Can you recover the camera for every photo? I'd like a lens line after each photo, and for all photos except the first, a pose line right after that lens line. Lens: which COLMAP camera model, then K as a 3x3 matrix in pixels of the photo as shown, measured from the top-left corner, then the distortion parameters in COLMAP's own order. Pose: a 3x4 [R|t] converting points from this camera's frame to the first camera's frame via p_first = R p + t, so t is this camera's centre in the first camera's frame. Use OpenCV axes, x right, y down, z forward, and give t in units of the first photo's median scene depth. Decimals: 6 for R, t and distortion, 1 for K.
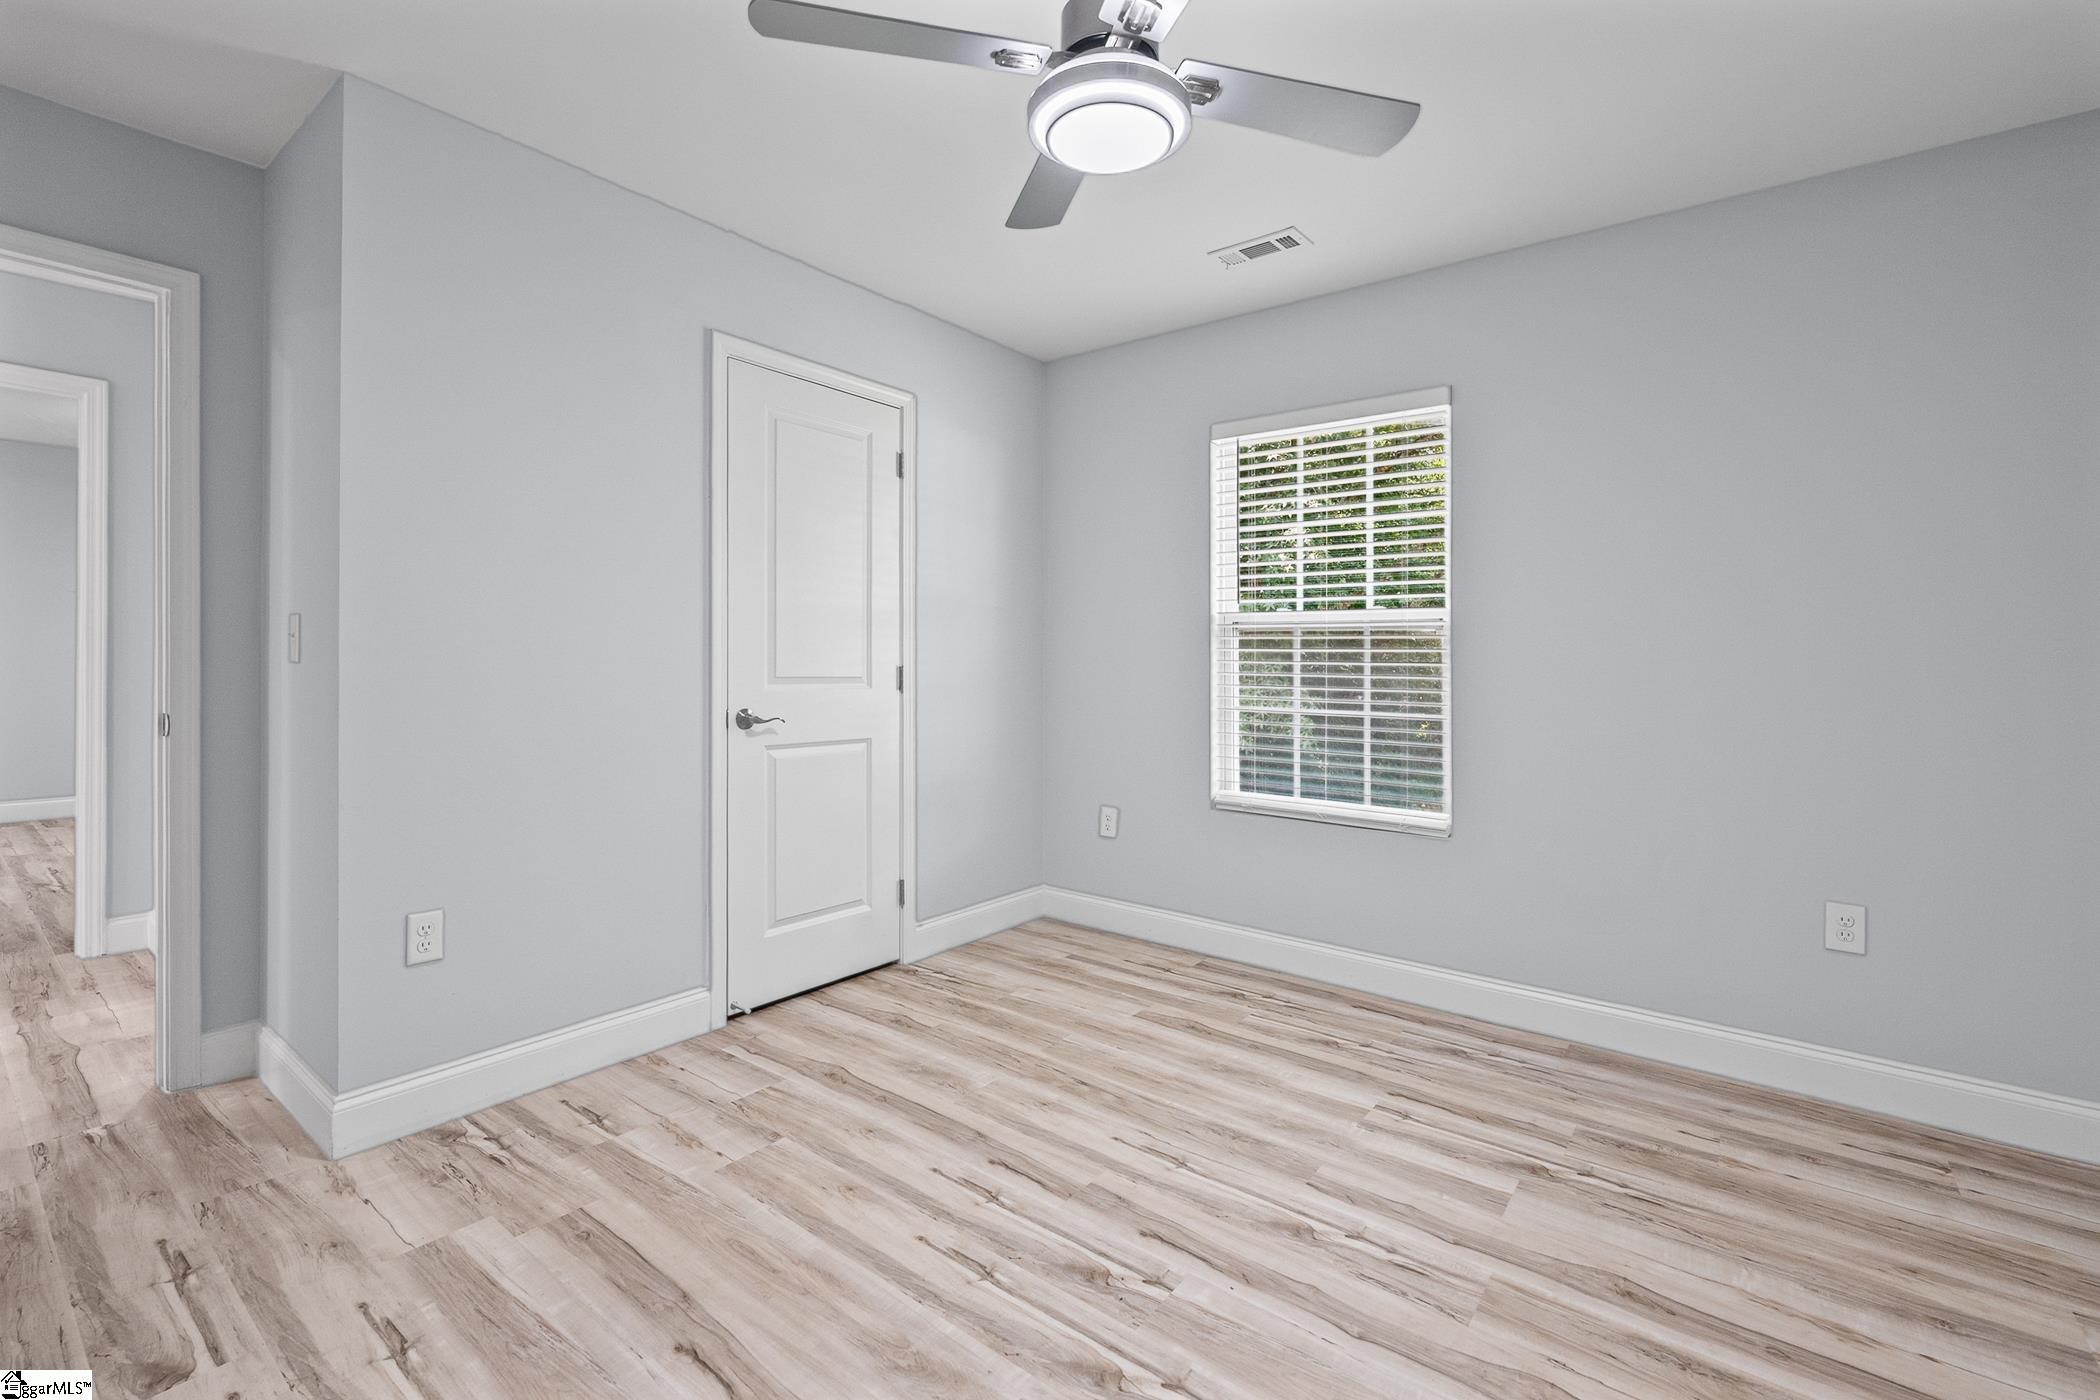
lens RADIAL K [[901.1, 0, 1038.2], [0, 901.1, 685.1], [0, 0, 1]] dist [0.002715, 0.000156]
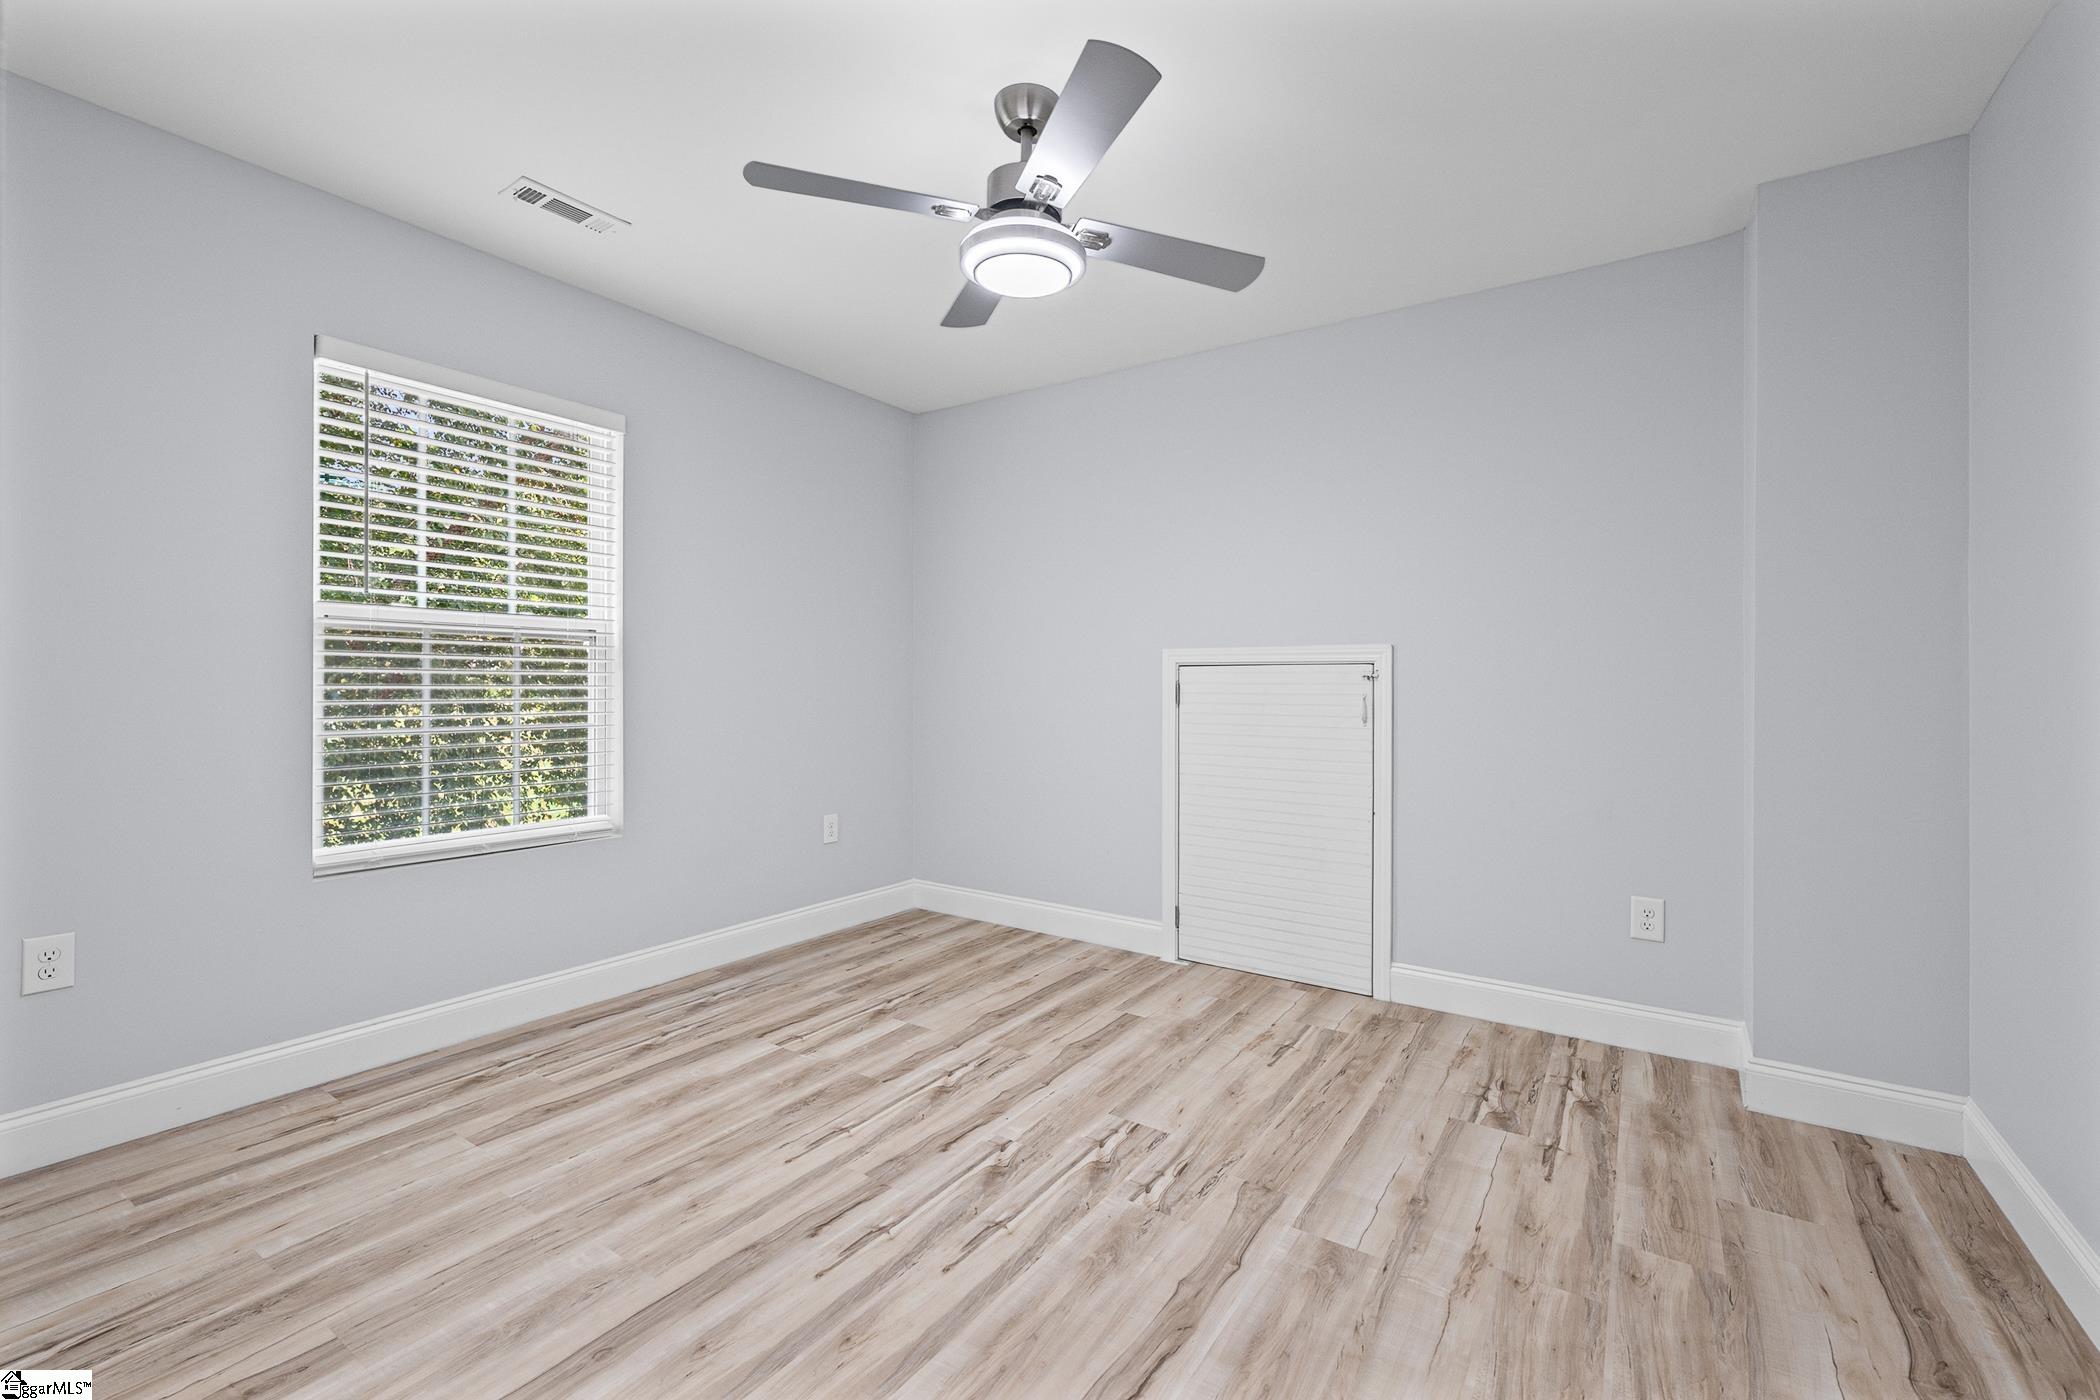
lens RADIAL K [[901.1, 0, 1040.0], [0, 901.1, 695.8], [0, 0, 1]] dist [0.002715, 0.000156]
pose [[-0.073141, -0.027042, 0.996955, -0.839634], [0.015361, 0.999483, 0.028237, -0.024966], [-0.997203, 0.017379, -0.072688, 0.737080]]
